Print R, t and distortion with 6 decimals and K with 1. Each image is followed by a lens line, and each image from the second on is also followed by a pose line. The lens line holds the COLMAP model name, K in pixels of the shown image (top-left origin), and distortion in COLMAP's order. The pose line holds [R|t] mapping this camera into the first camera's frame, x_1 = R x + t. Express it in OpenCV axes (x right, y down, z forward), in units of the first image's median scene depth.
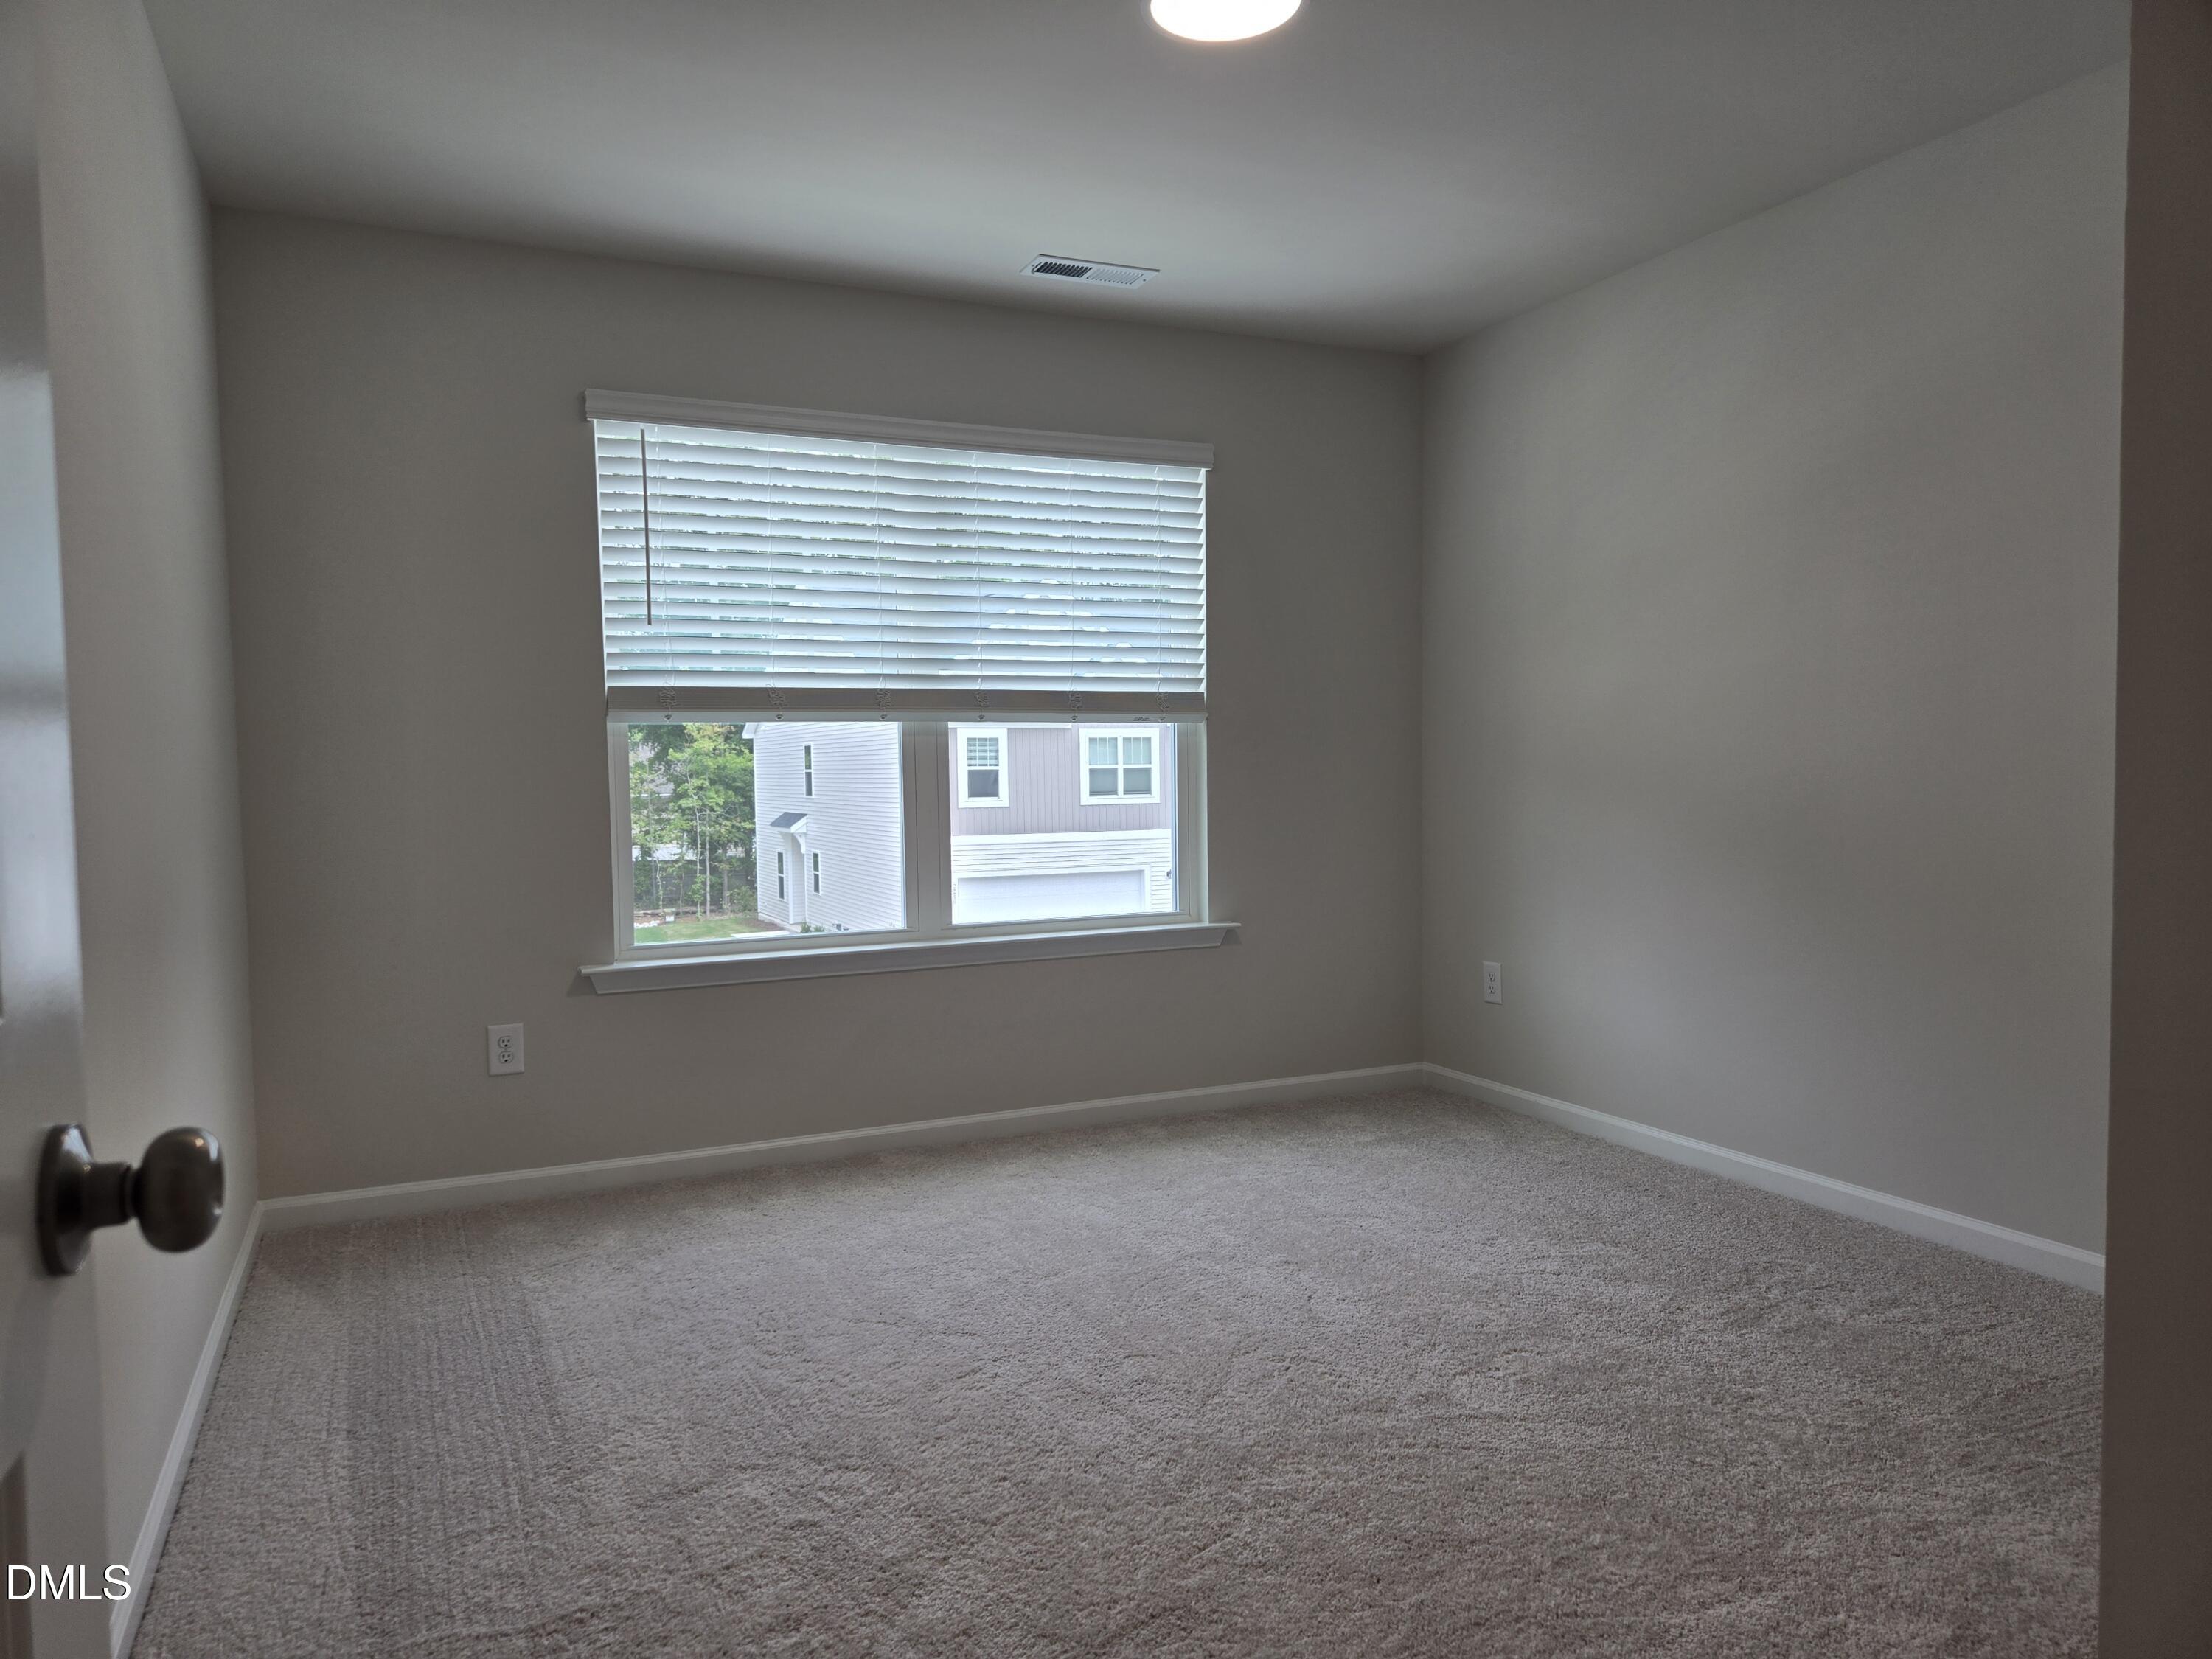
lens RADIAL K [[1508.3, 0, 1106.0], [0, 1508.3, 829.5], [0, 0, 1]] dist [0.041700, -0.000474]
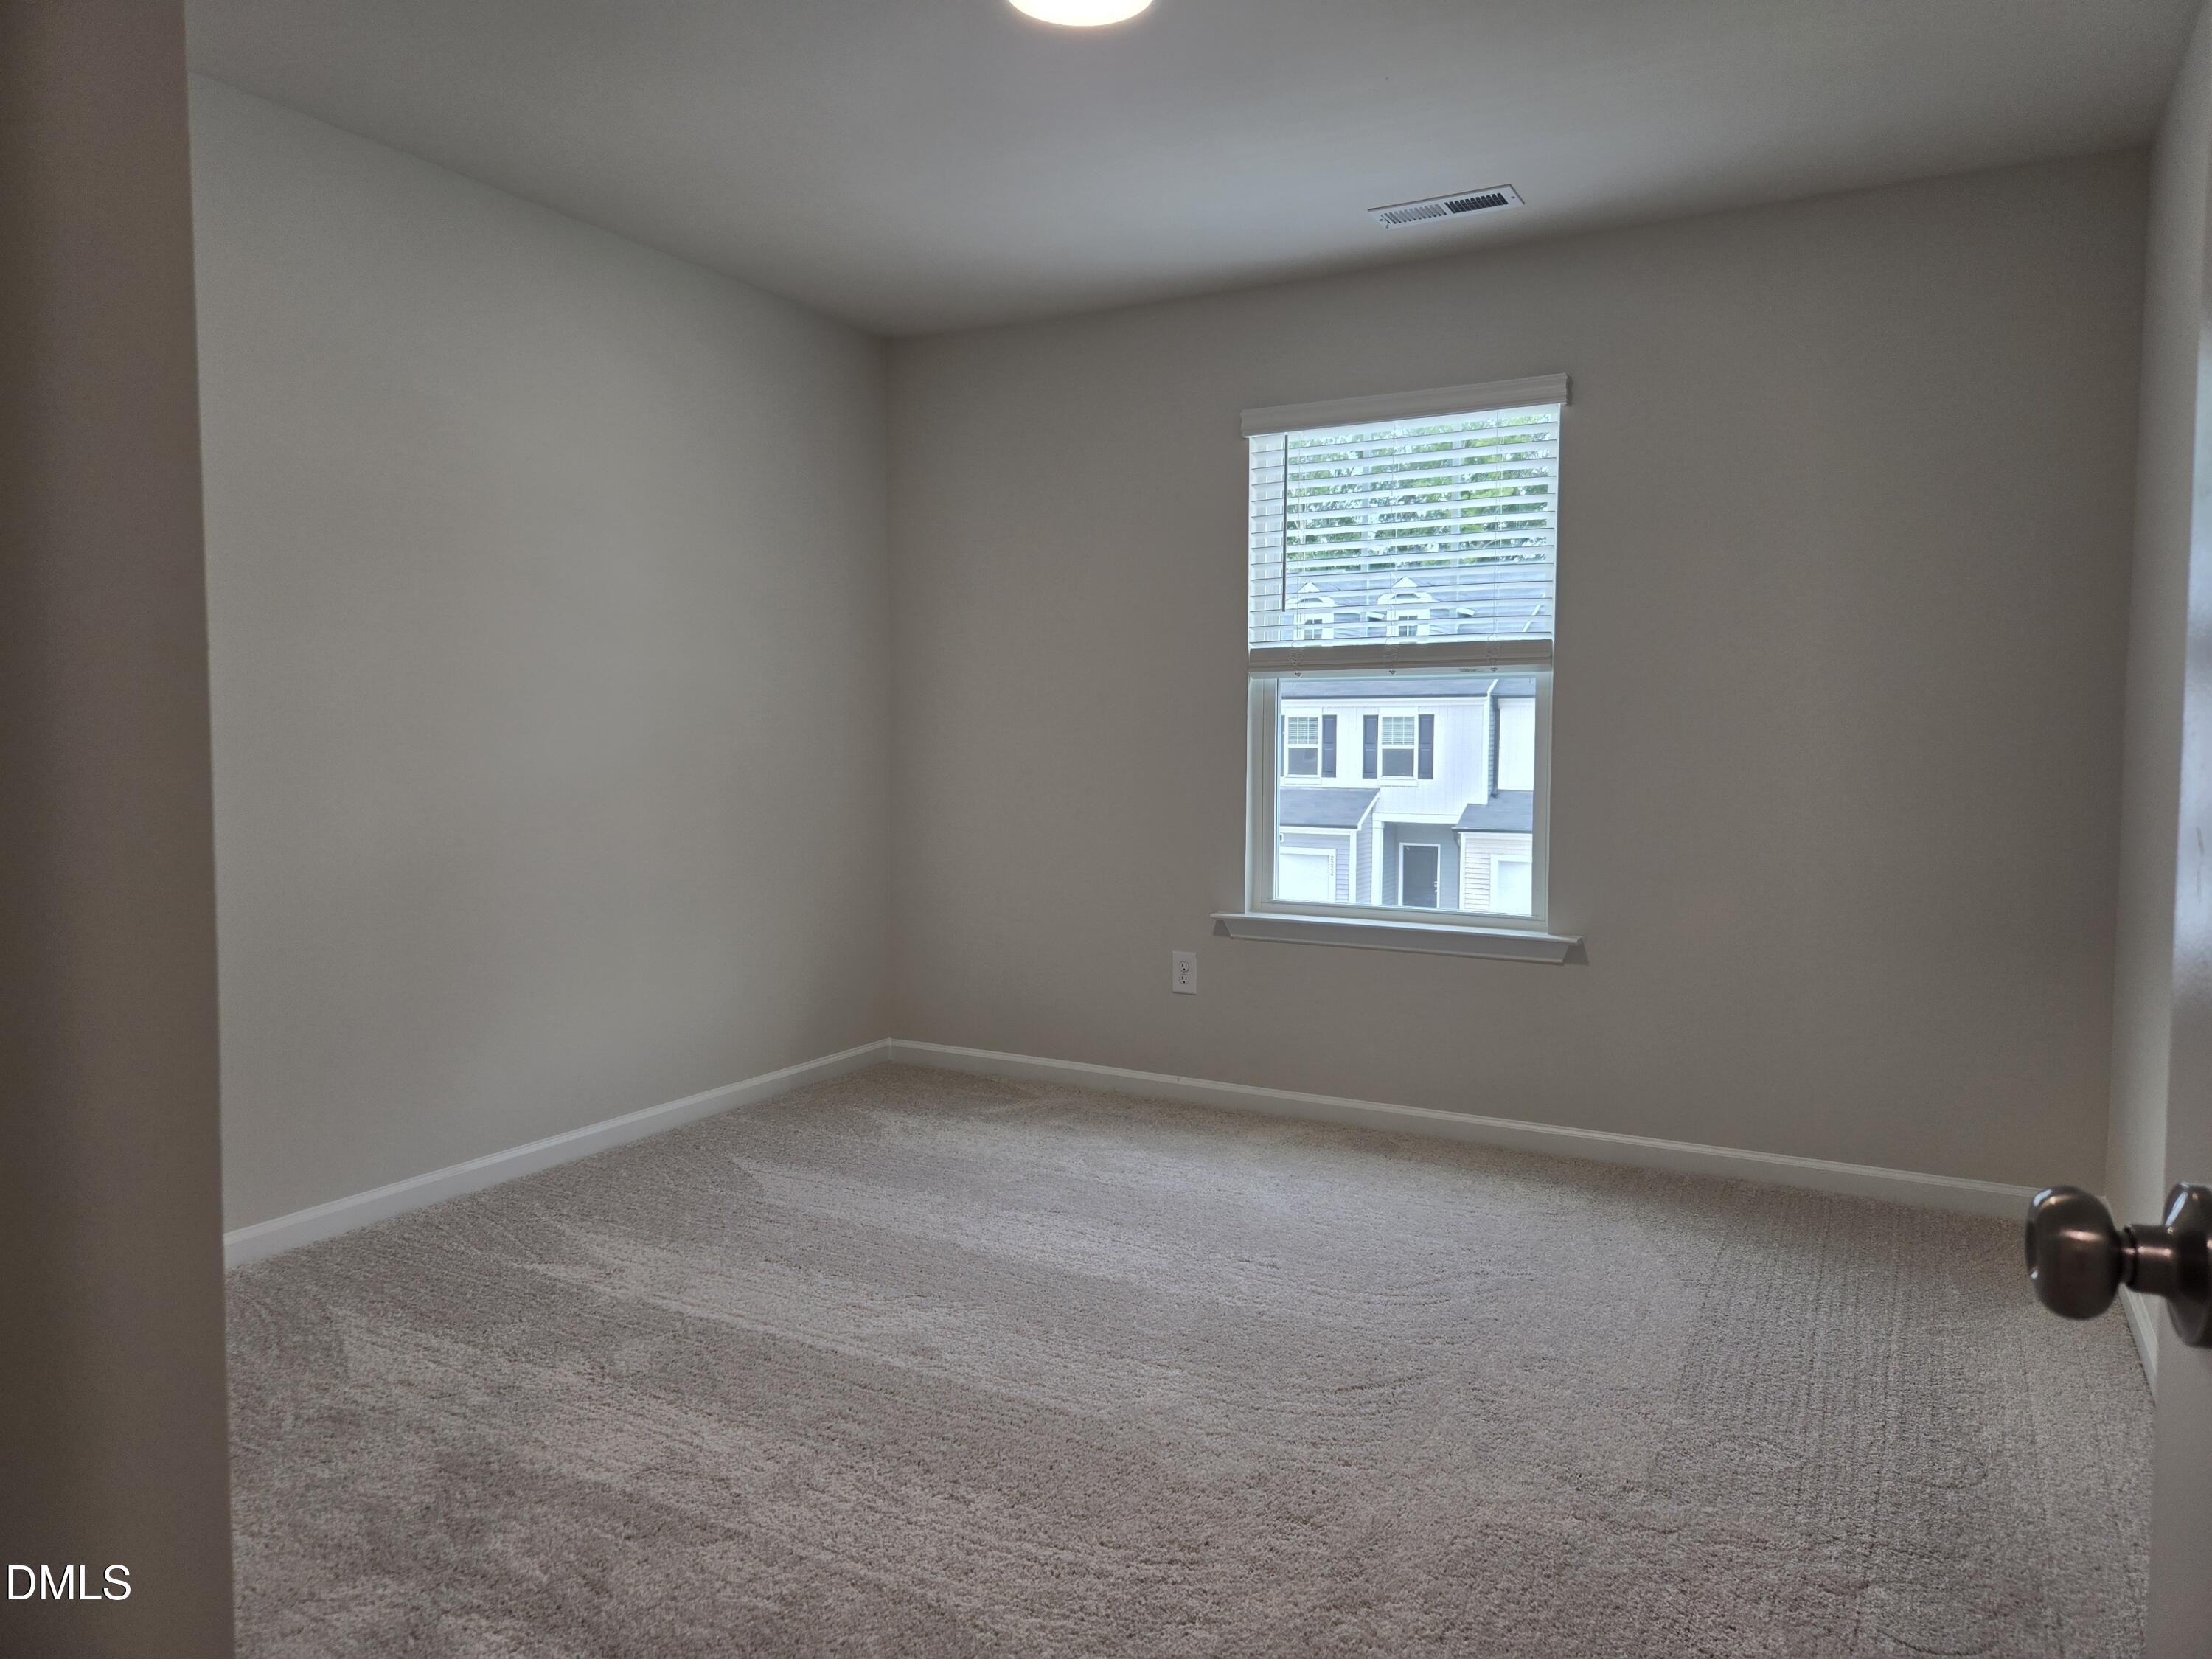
lens RADIAL K [[1485.8, 0, 1096.8], [0, 1485.8, 812.5], [0, 0, 1]] dist [0.076207, -0.067379]
pose [[0.589729, 0.058425, -0.805485, 0.509262], [-0.052978, 0.998030, 0.033603, -0.018252], [0.805862, 0.022857, 0.591663, 0.243025]]
